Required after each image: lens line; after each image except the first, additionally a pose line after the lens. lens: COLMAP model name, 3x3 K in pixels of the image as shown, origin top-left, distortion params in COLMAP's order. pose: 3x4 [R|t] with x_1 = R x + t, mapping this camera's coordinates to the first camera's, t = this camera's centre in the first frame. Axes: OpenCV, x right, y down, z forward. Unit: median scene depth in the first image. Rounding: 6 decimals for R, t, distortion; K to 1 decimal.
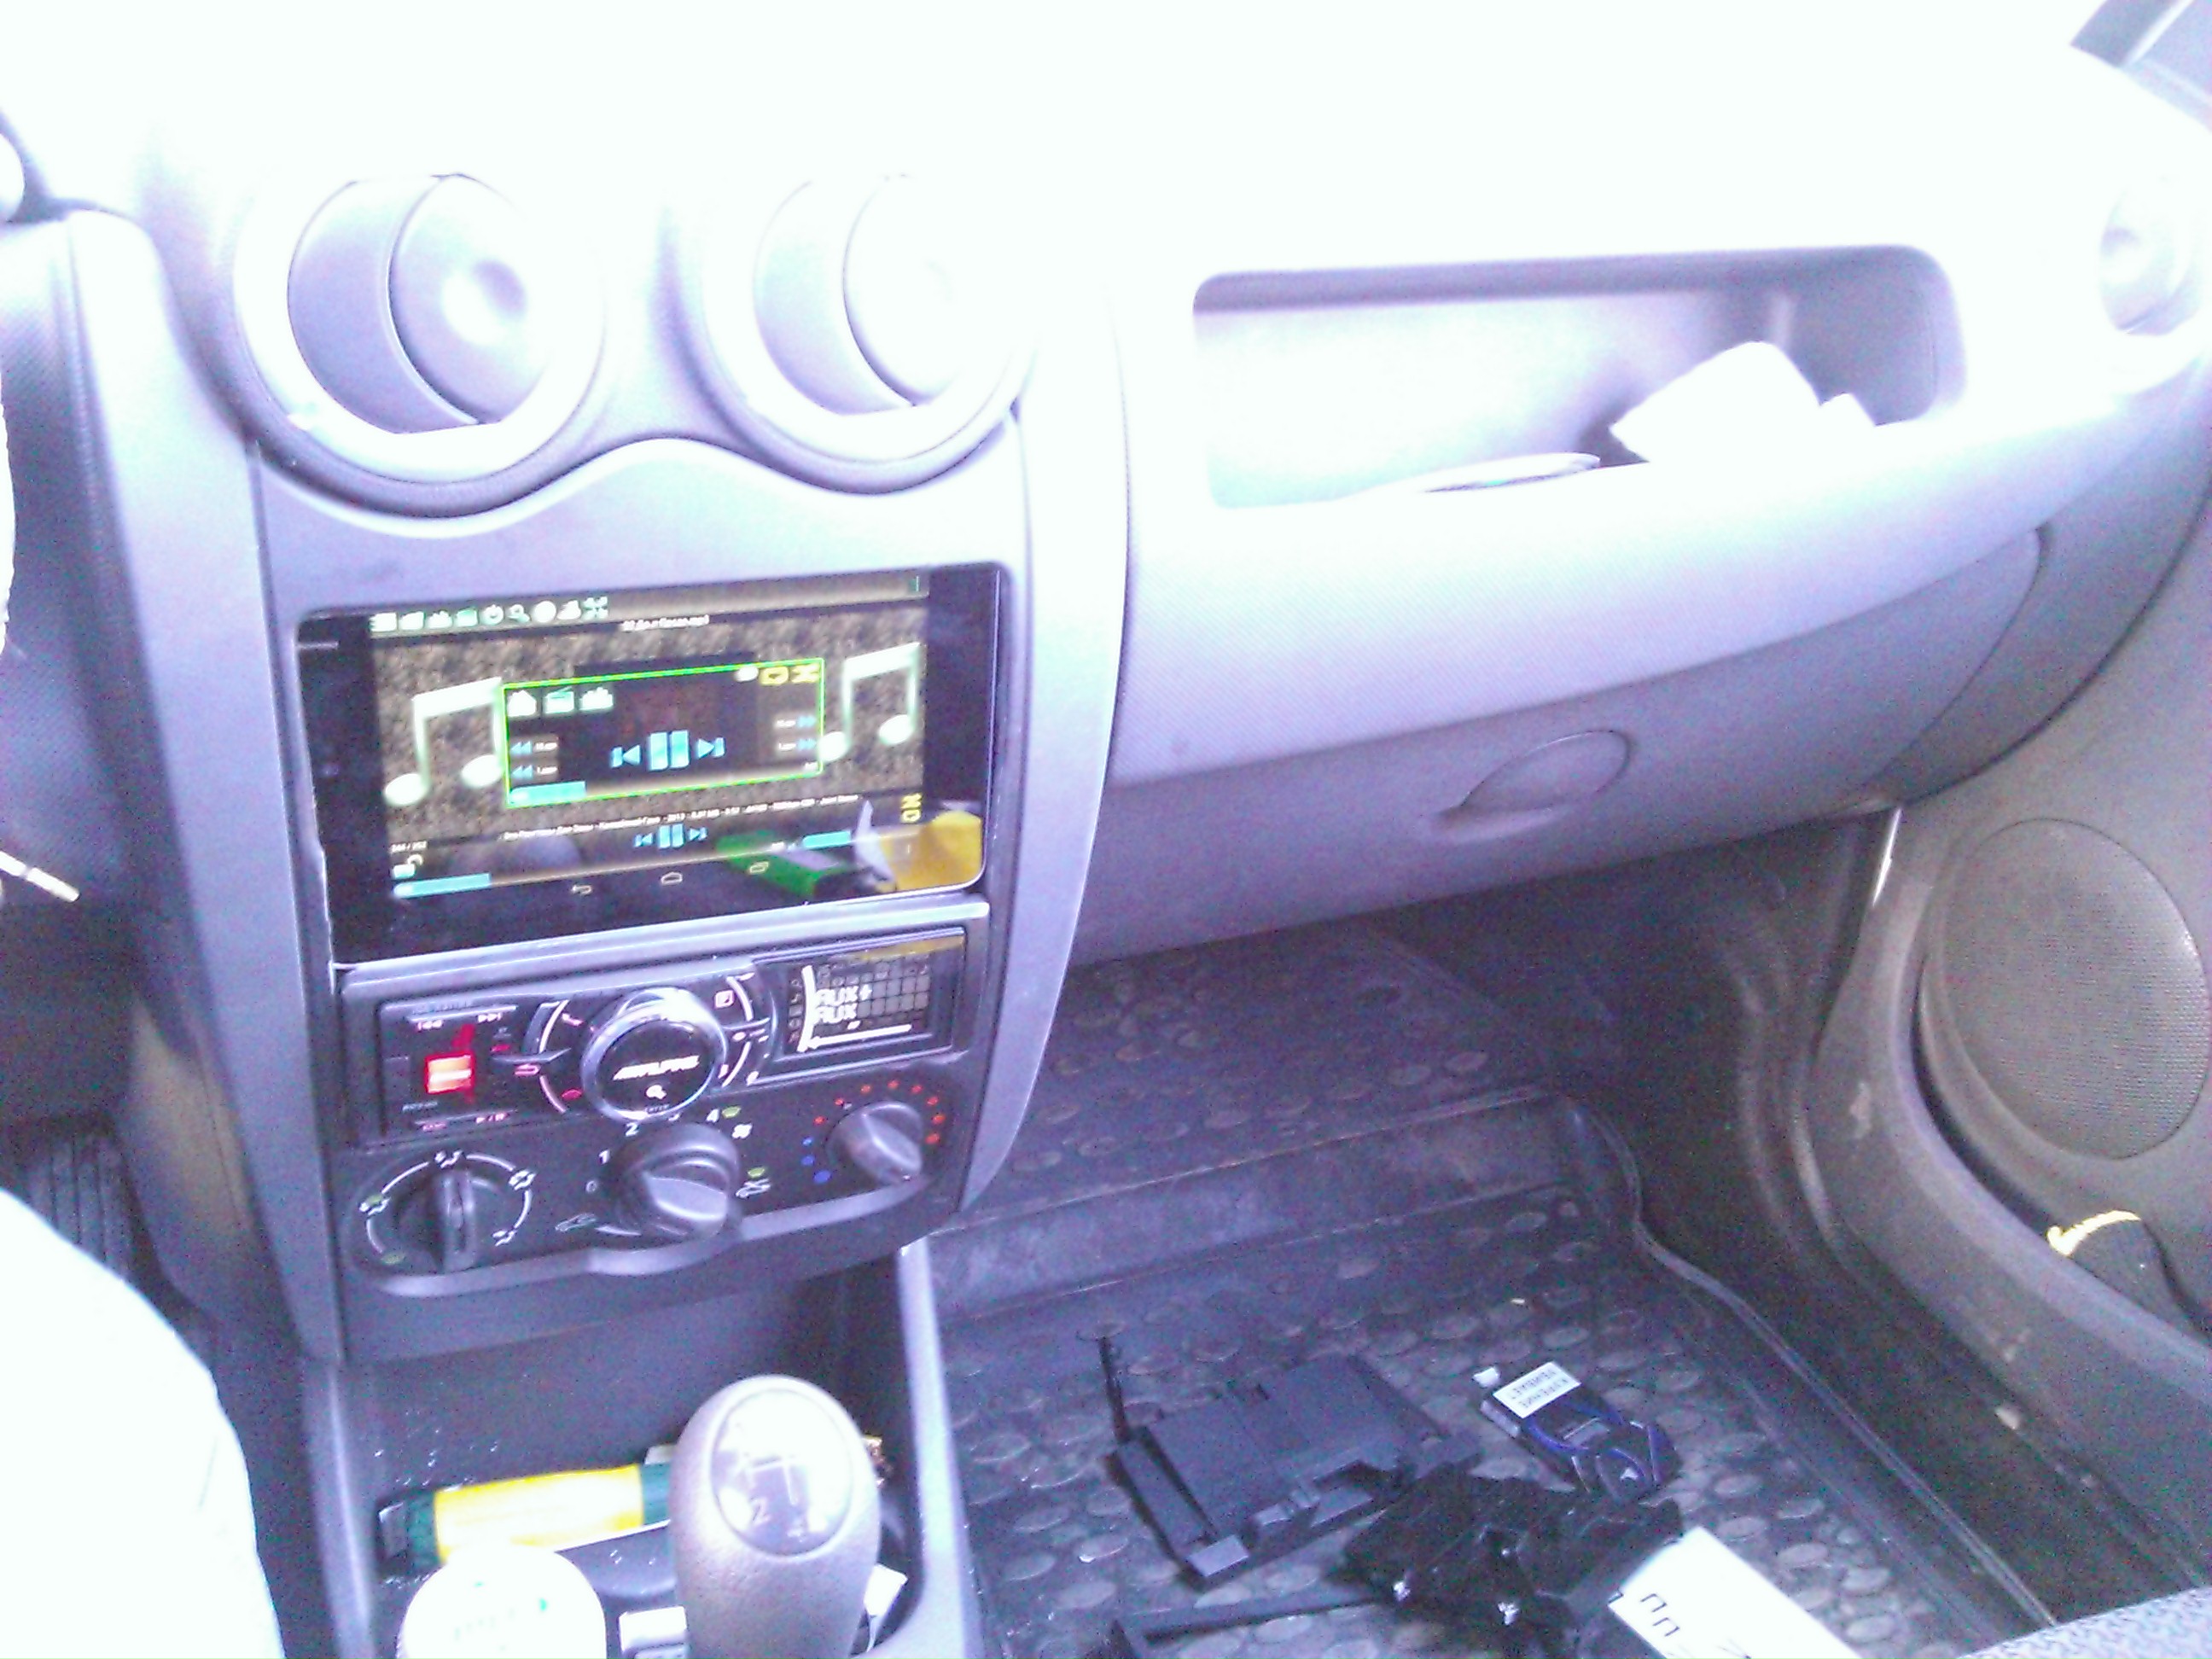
lens RADIAL K [[1738.0, 0, 1027.5], [0, 1738.0, 890.6], [0, 0, 1]] dist [0.089078, -0.143937]
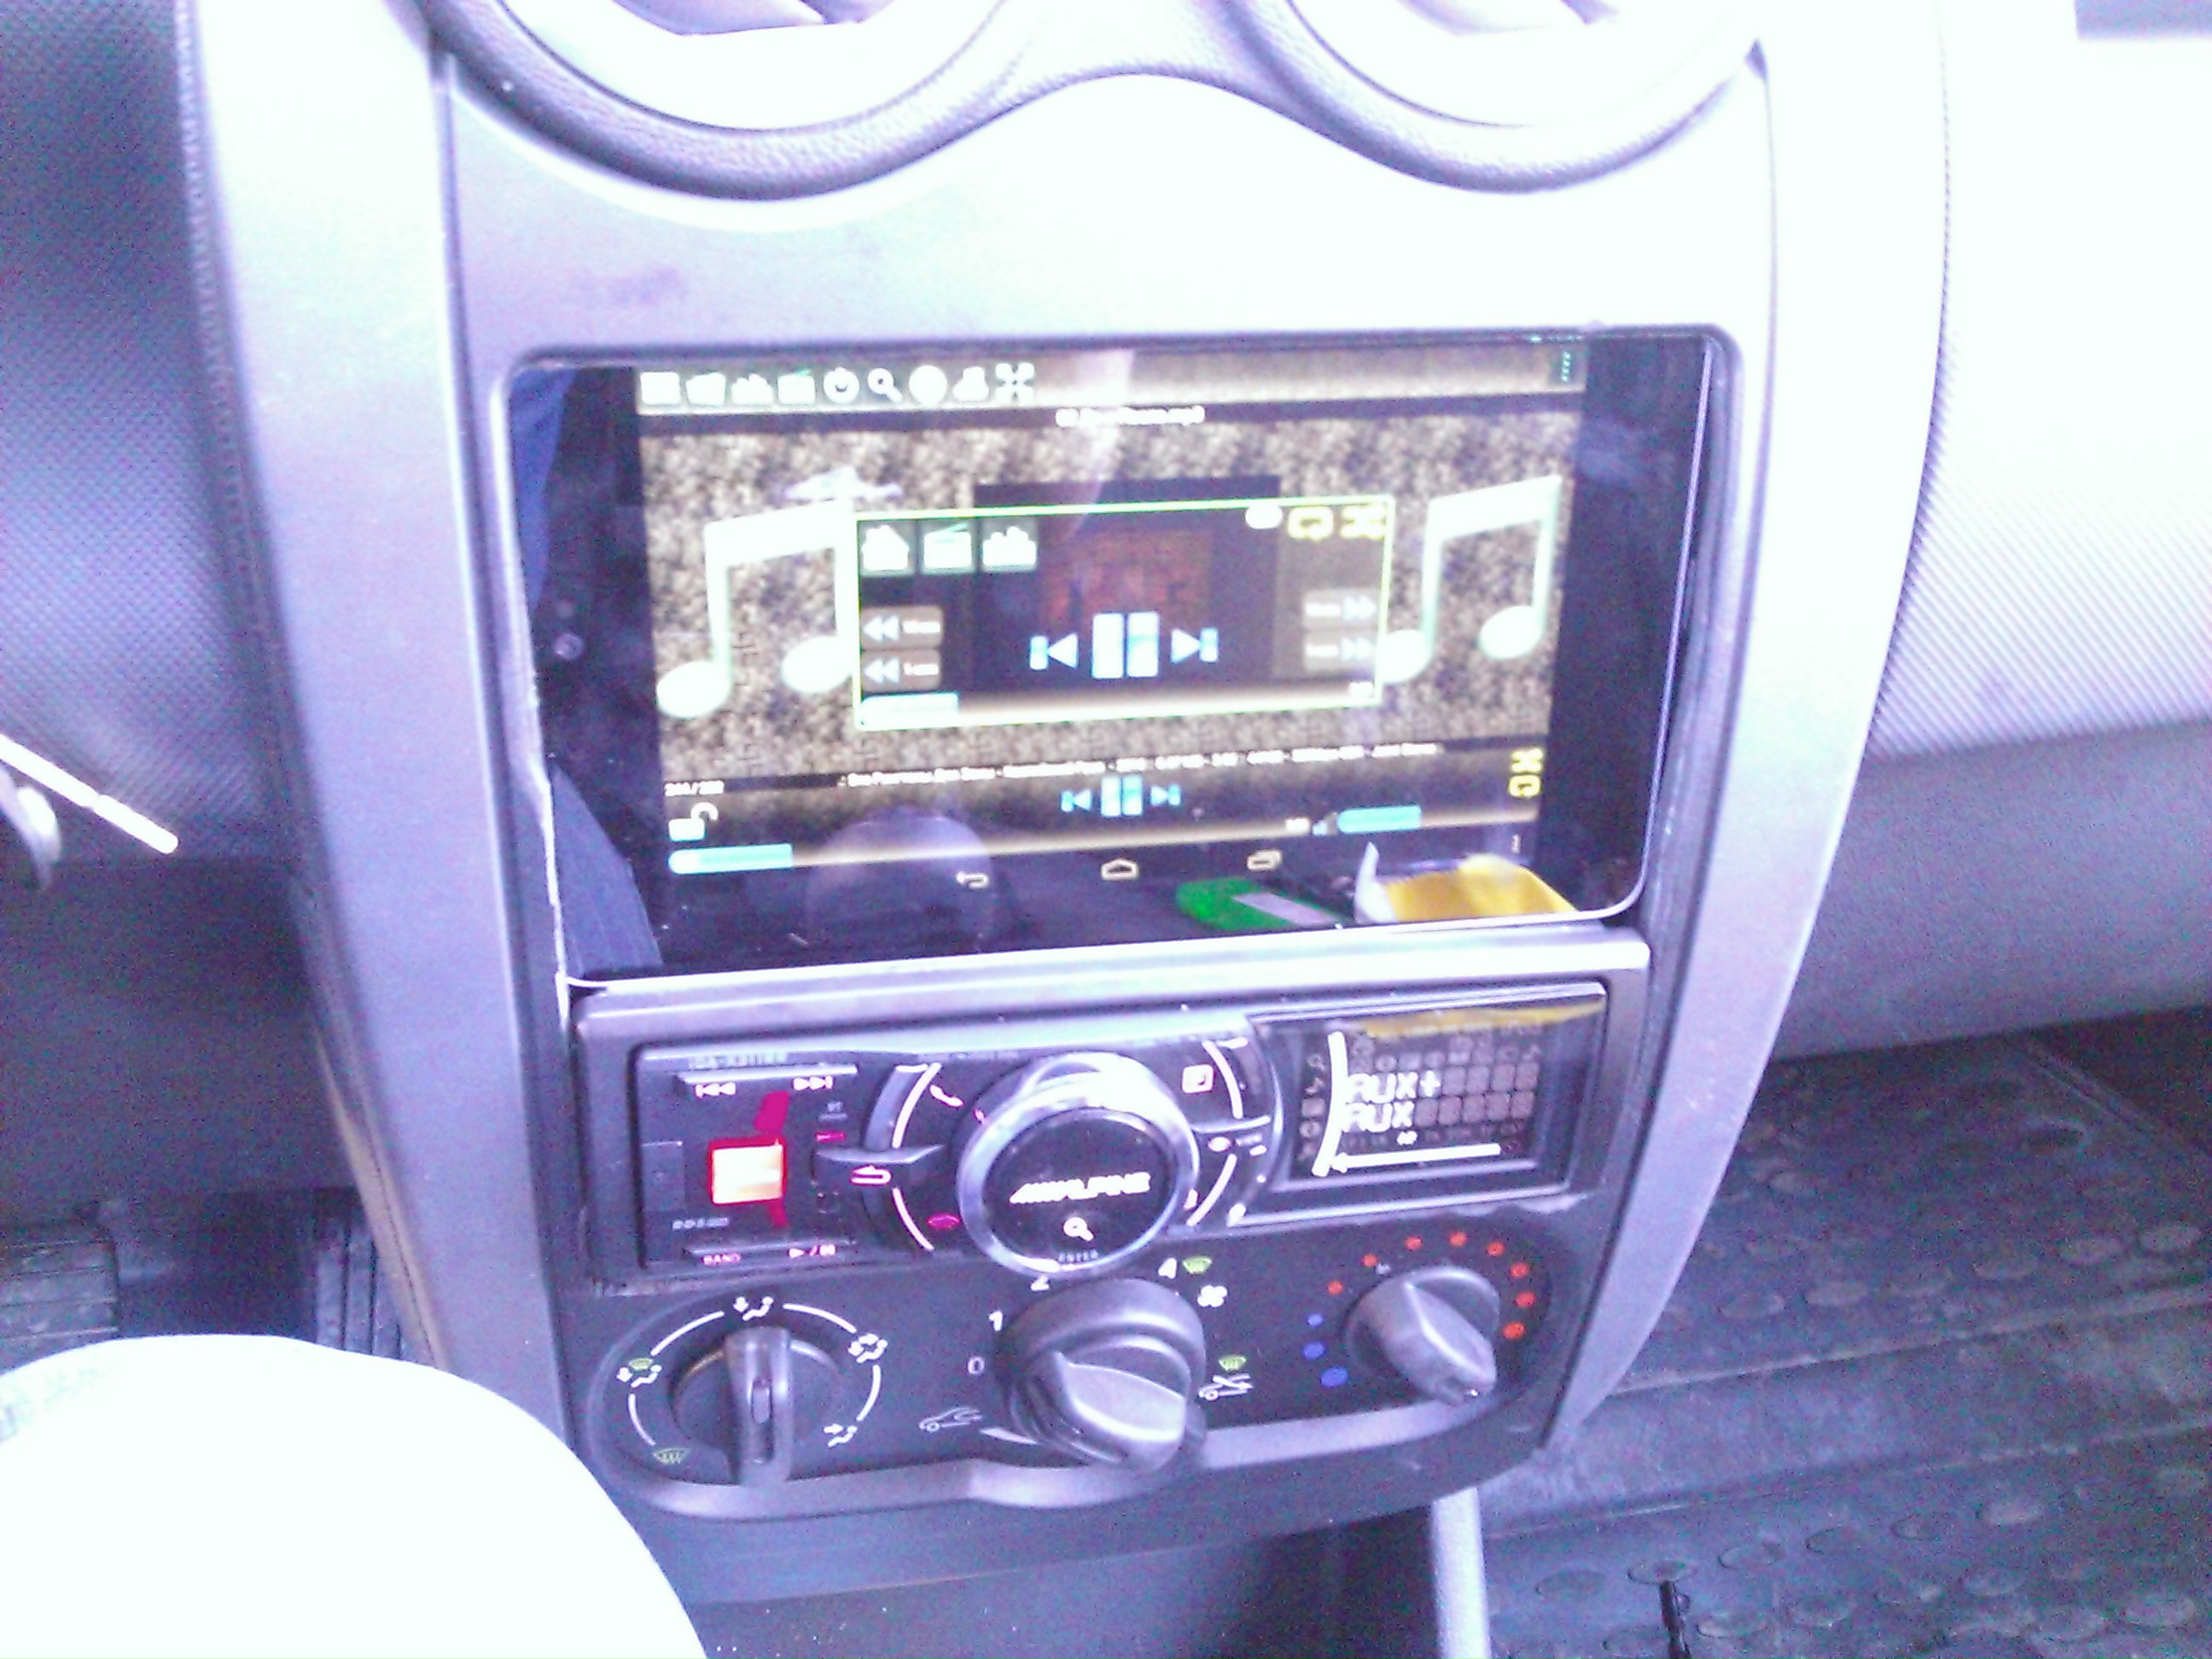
lens RADIAL K [[1738.0, 0, 1027.5], [0, 1738.0, 890.6], [0, 0, 1]] dist [0.089078, -0.143937]
pose [[0.967471, 0.033180, -0.250795, -0.083579], [-0.047002, 0.997676, -0.049324, 0.030343], [0.248576, 0.059508, 0.966783, 0.410102]]
